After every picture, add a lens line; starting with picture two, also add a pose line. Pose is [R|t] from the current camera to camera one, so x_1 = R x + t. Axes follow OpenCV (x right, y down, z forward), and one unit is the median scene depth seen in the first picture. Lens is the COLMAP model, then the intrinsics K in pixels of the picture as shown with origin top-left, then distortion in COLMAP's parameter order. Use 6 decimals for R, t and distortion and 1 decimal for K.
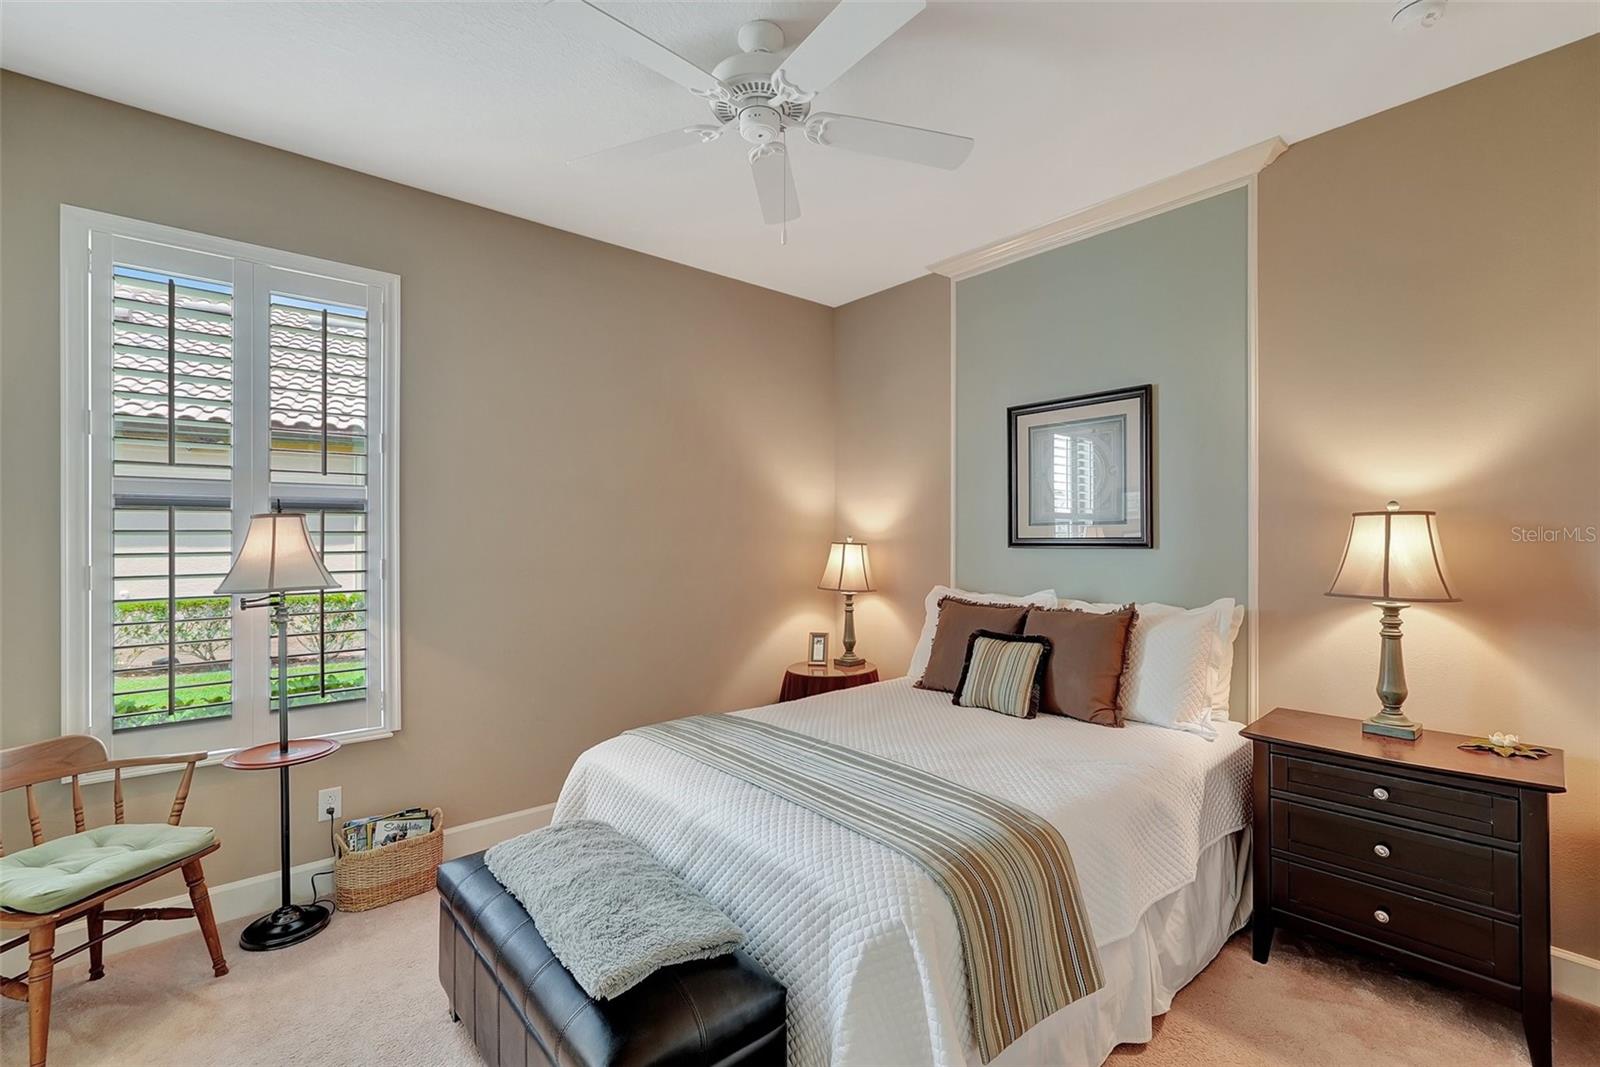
lens RADIAL K [[719.1, 0, 801.5], [0, 719.1, 529.0], [0, 0, 1]] dist [-0.016666, 0.007193]
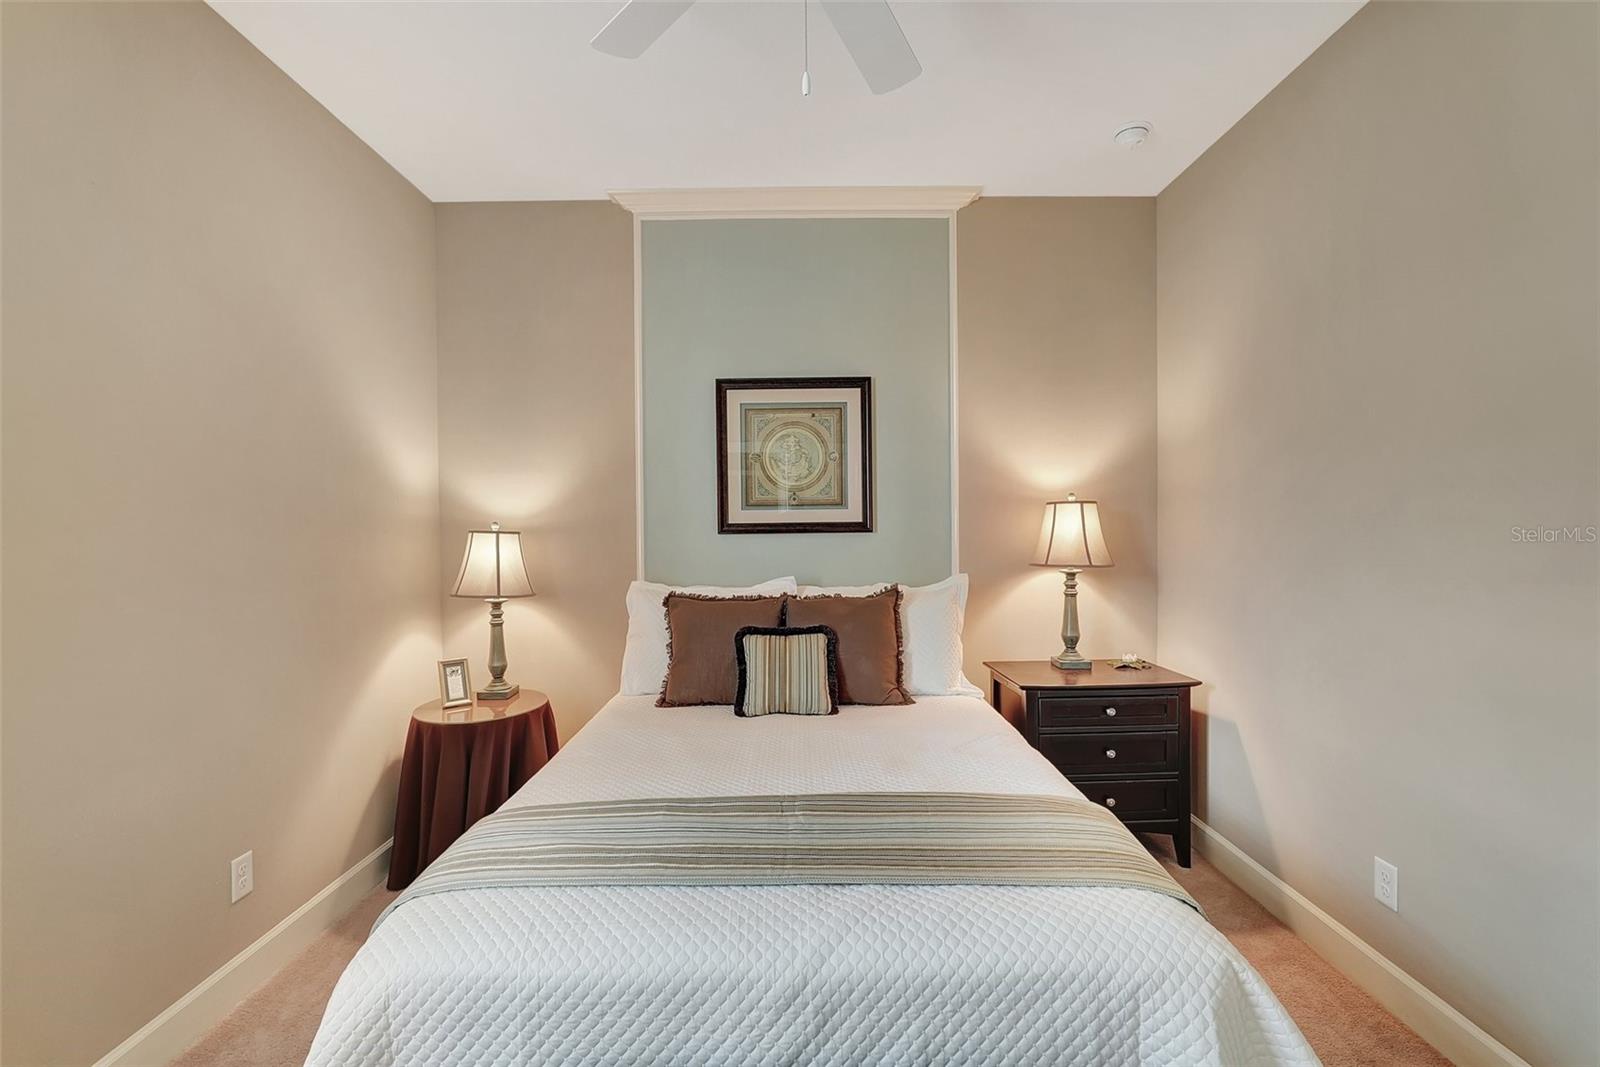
lens RADIAL K [[719.1, 0, 801.0], [0, 719.1, 531.4], [0, 0, 1]] dist [-0.016666, 0.007193]
pose [[0.650457, -0.013211, 0.759429, -0.396165], [-0.001082, 0.999832, 0.018320, 0.006779], [-0.759543, -0.012738, 0.650333, 0.391347]]
